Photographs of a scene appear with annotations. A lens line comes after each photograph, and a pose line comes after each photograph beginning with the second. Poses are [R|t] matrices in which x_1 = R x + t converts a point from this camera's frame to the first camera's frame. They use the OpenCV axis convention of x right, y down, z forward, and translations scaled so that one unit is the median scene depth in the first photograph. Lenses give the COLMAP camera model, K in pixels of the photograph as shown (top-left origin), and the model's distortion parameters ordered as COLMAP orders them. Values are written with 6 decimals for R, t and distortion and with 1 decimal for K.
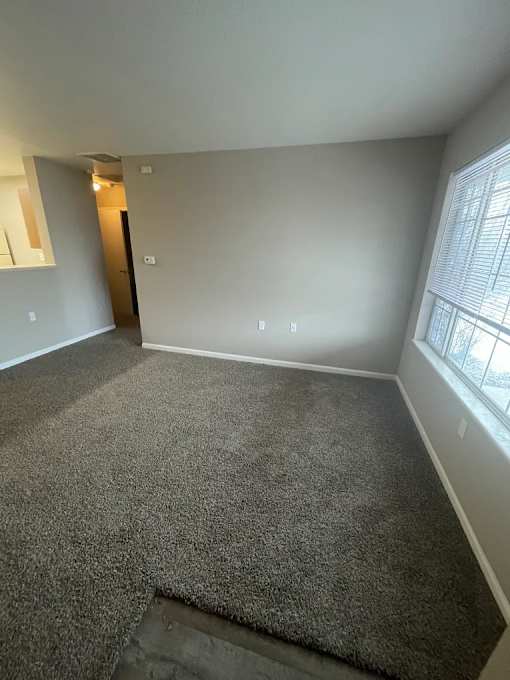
lens RADIAL K [[278.0, 0, 255.7], [0, 278.0, 338.8], [0, 0, 1]] dist [0.000211, -0.000158]
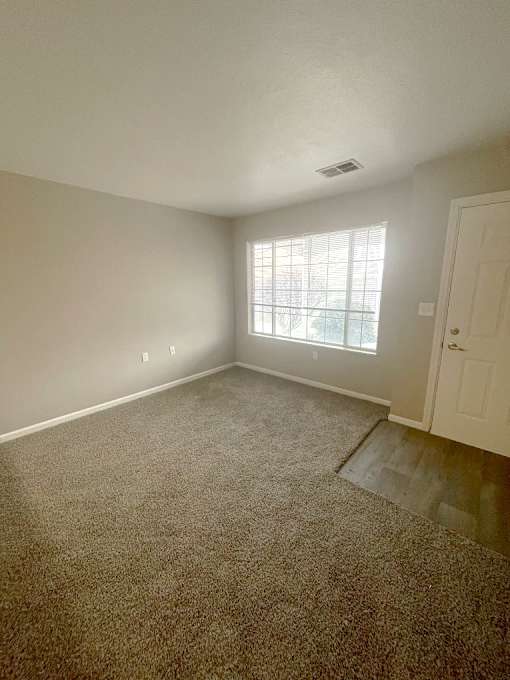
lens RADIAL K [[275.3, 0, 255.0], [0, 275.3, 340.0], [0, 0, 1]] dist [-0.000252, -0.000176]
pose [[0.442516, -0.222672, 0.868675, -0.744686], [0.307550, 0.947616, 0.086237, -0.079704], [-0.842373, 0.228999, 0.487818, 0.146306]]
